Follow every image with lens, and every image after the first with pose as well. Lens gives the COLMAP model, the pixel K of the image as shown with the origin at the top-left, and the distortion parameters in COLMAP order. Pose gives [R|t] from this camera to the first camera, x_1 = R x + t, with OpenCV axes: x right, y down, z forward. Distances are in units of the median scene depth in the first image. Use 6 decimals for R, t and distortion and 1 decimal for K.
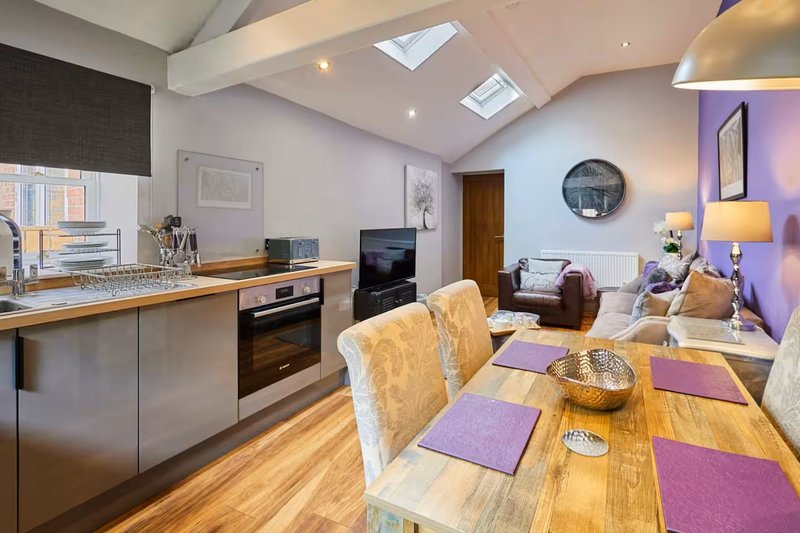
lens RADIAL K [[365.5, 0, 436.0], [0, 365.5, 221.6], [0, 0, 1]] dist [-0.002142, -0.000600]
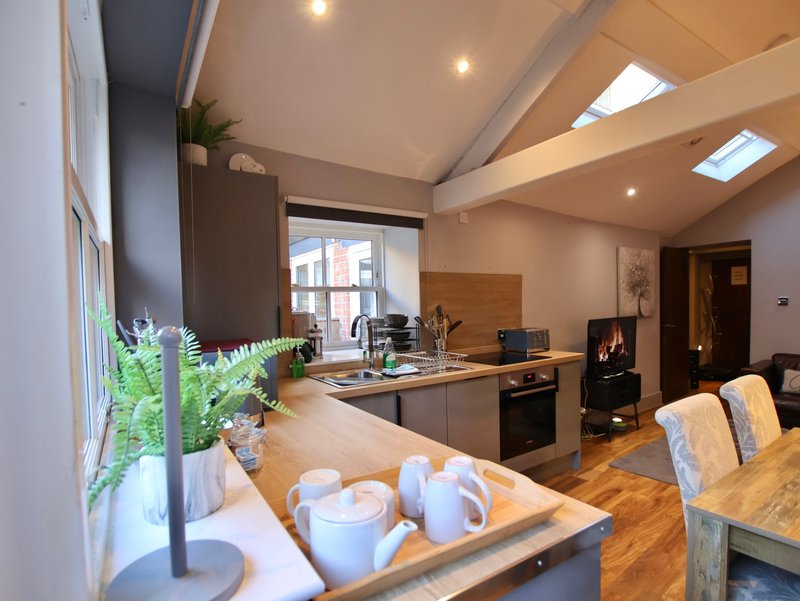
lens RADIAL K [[411.5, 0, 399.4], [0, 411.5, 317.6], [0, 0, 1]] dist [-0.029338, 0.002753]
pose [[0.877259, -0.005554, -0.479984, -0.134546], [0.022716, 0.999293, 0.029955, -0.039841], [0.479479, -0.037182, 0.876765, -0.284924]]
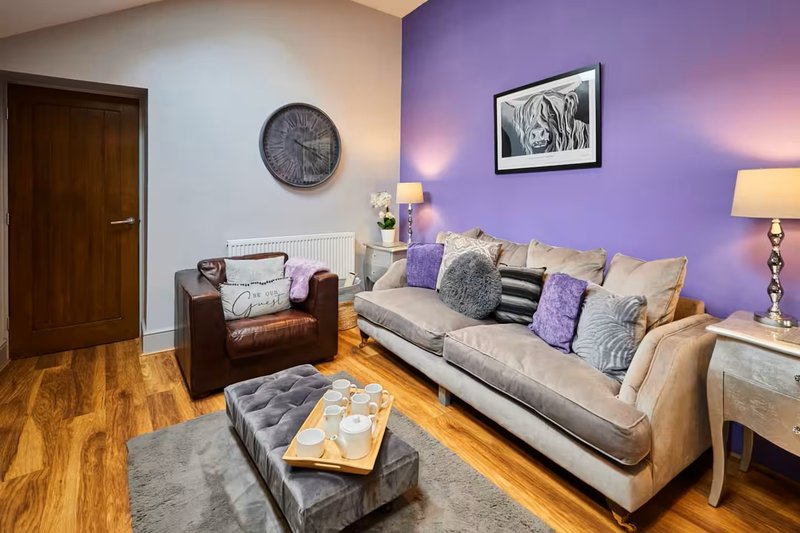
lens RADIAL K [[372.1, 0, 385.5], [0, 372.1, 198.8], [0, 0, 1]] dist [-0.001183, -0.000833]
pose [[0.474508, -0.008830, 0.880207, -0.207959], [-0.004504, 0.999912, 0.012459, 0.003624], [-0.880240, -0.009876, 0.474427, 0.892746]]
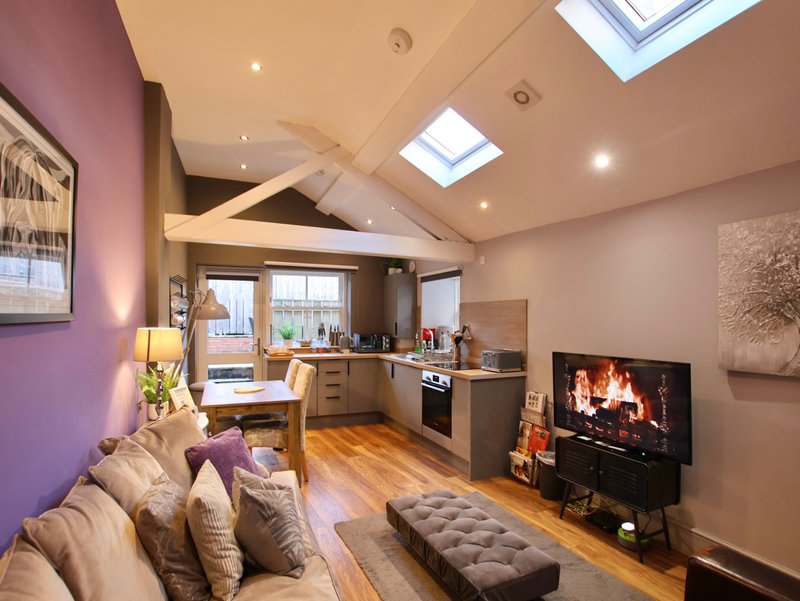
lens RADIAL K [[411.5, 0, 395.4], [0, 411.5, 316.3], [0, 0, 1]] dist [-0.029338, 0.002753]
pose [[-0.629917, -0.004208, -0.776651, 1.005898], [-0.002842, 0.999991, -0.003112, -0.071055], [0.776658, 0.000247, -0.629923, 1.788874]]
